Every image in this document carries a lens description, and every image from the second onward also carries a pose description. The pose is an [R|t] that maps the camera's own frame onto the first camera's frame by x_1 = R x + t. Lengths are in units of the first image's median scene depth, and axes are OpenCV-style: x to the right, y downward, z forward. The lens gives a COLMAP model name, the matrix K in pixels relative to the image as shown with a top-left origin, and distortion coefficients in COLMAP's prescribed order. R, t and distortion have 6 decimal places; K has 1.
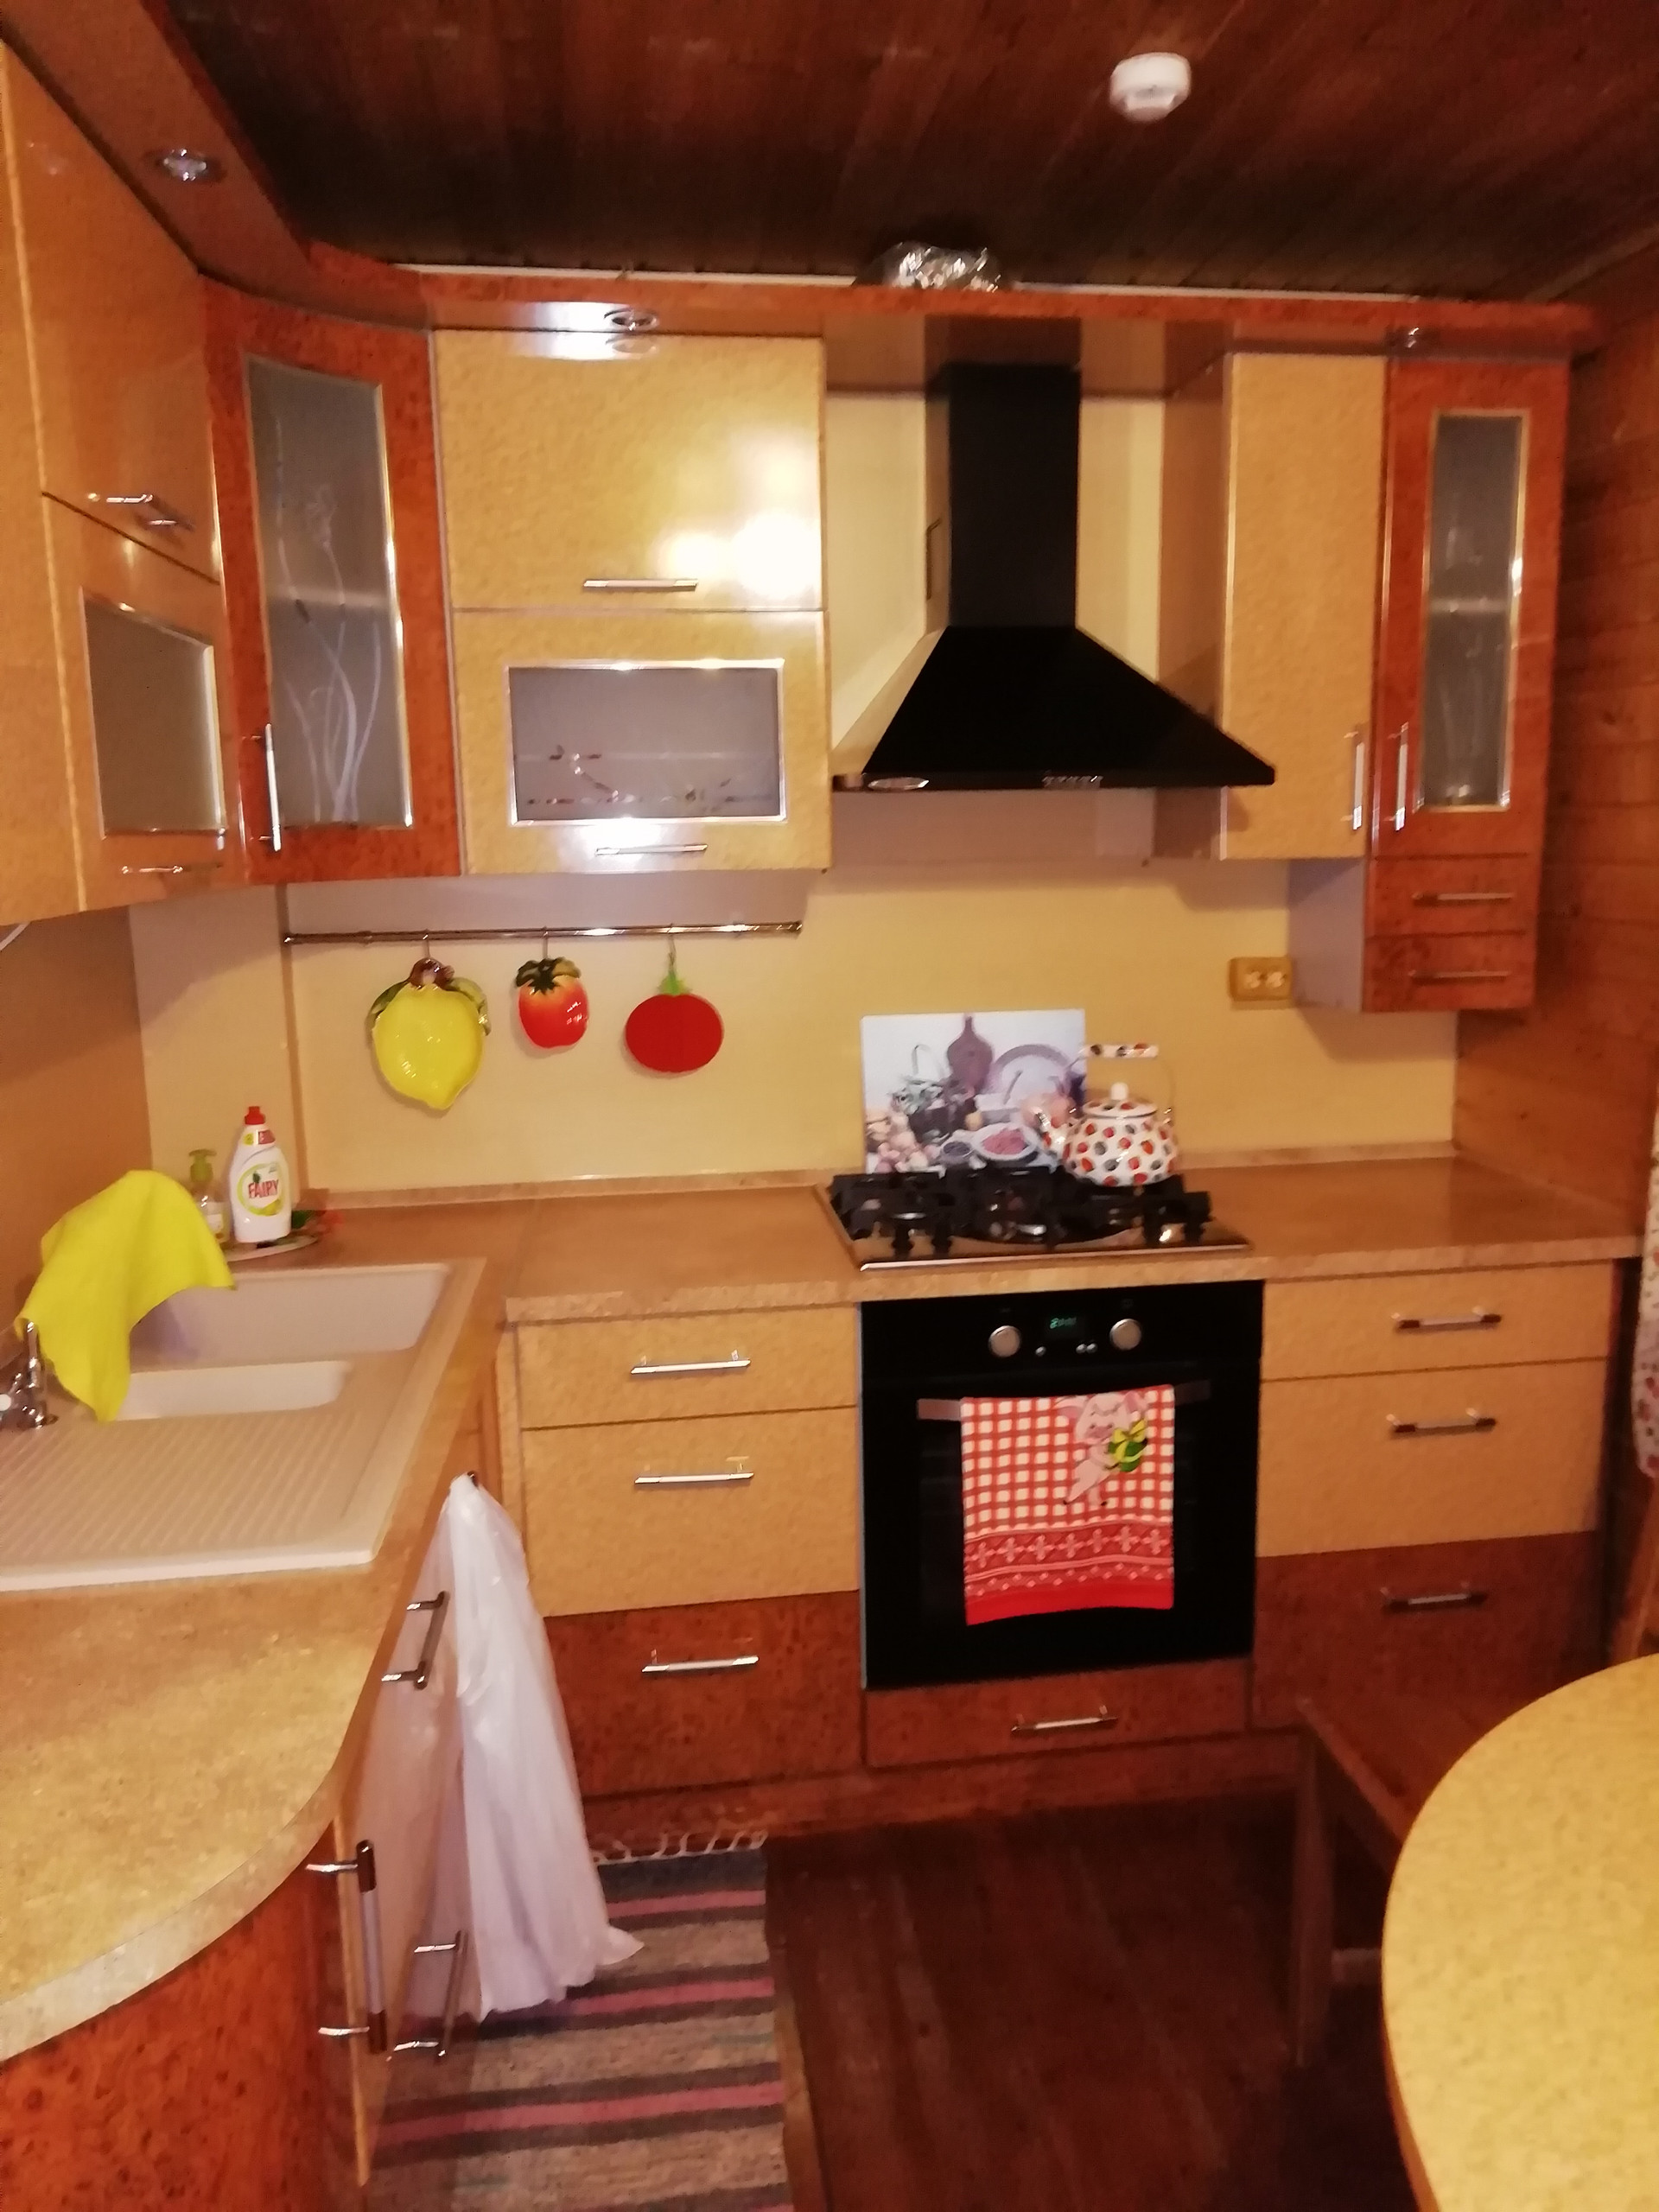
lens RADIAL K [[1666.1, 0, 825.9], [0, 1666.1, 1096.9], [0, 0, 1]] dist [0.039184, -0.001237]
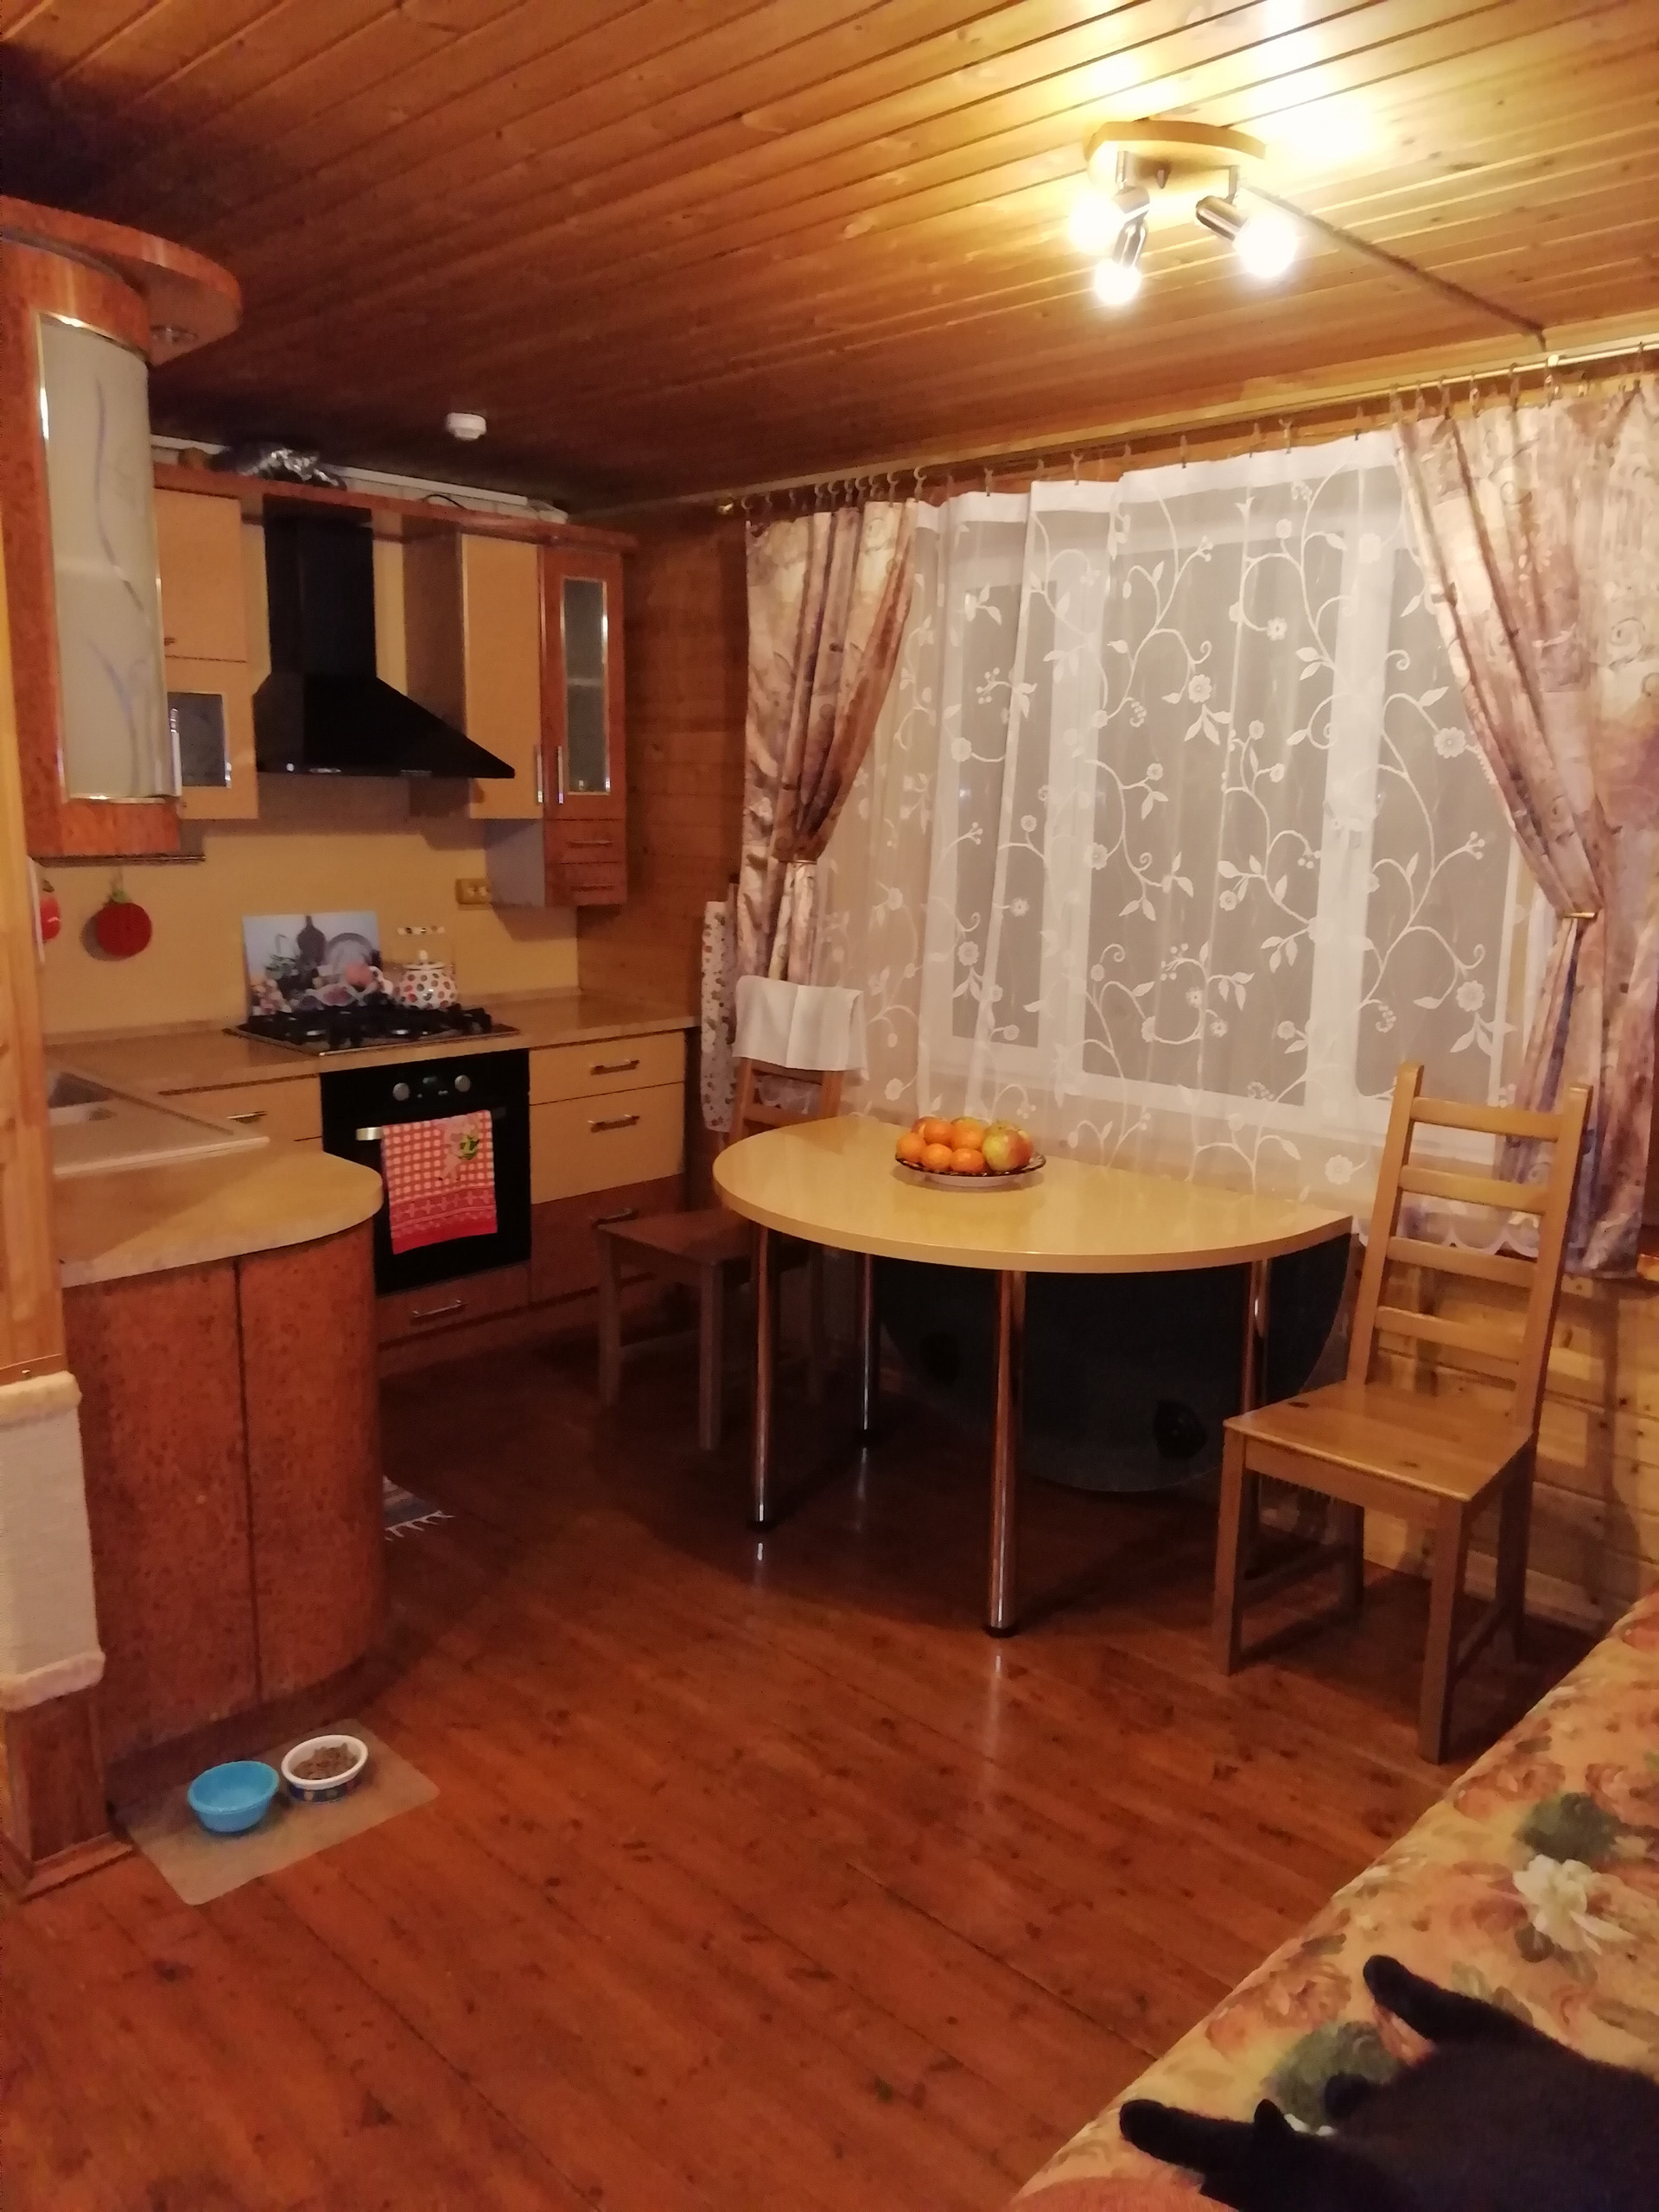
lens RADIAL K [[1666.1, 0, 825.9], [0, 1666.1, 1096.9], [0, 0, 1]] dist [0.039184, -0.001237]
pose [[0.800407, -0.084641, 0.593452, -0.544339], [0.073354, 0.996371, 0.043172, 0.102526], [-0.594953, 0.008977, 0.803711, -0.638280]]
